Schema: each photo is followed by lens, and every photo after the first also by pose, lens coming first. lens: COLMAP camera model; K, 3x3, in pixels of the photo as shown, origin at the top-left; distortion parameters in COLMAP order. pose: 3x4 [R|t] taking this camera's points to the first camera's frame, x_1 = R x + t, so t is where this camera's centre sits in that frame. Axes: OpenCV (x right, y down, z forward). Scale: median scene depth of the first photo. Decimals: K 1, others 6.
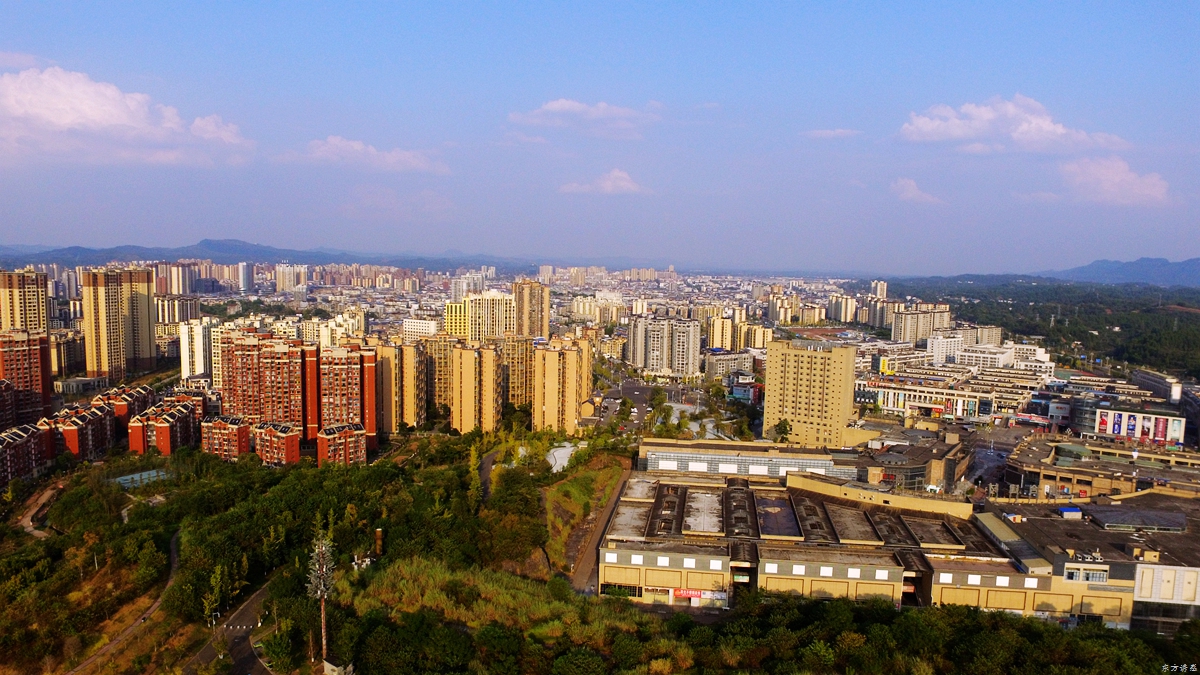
lens RADIAL K [[805.2, 0, 600.9], [0, 805.2, 347.3], [0, 0, 1]] dist [-0.128644, 0.096137]
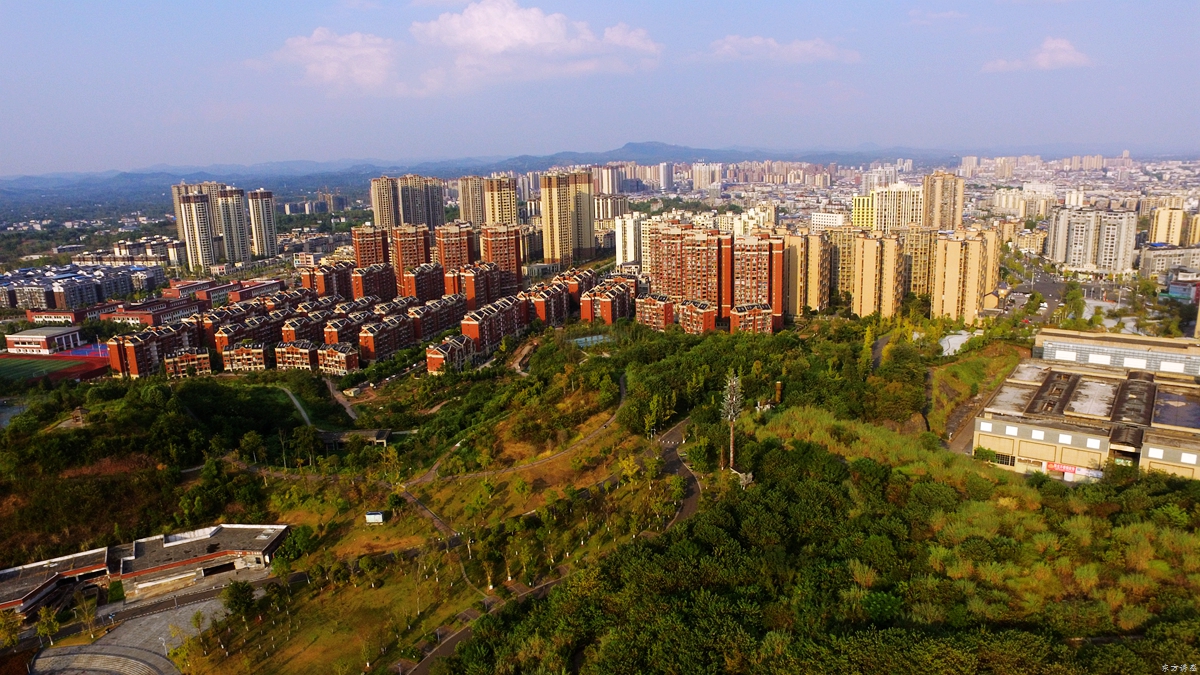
lens RADIAL K [[805.2, 0, 600.9], [0, 805.2, 347.3], [0, 0, 1]] dist [-0.128644, 0.096137]
pose [[0.876712, 0.061621, -0.477053, 0.033532], [-0.000126, 0.991790, 0.127879, 0.012098], [0.481016, -0.112053, 0.869521, -0.101049]]
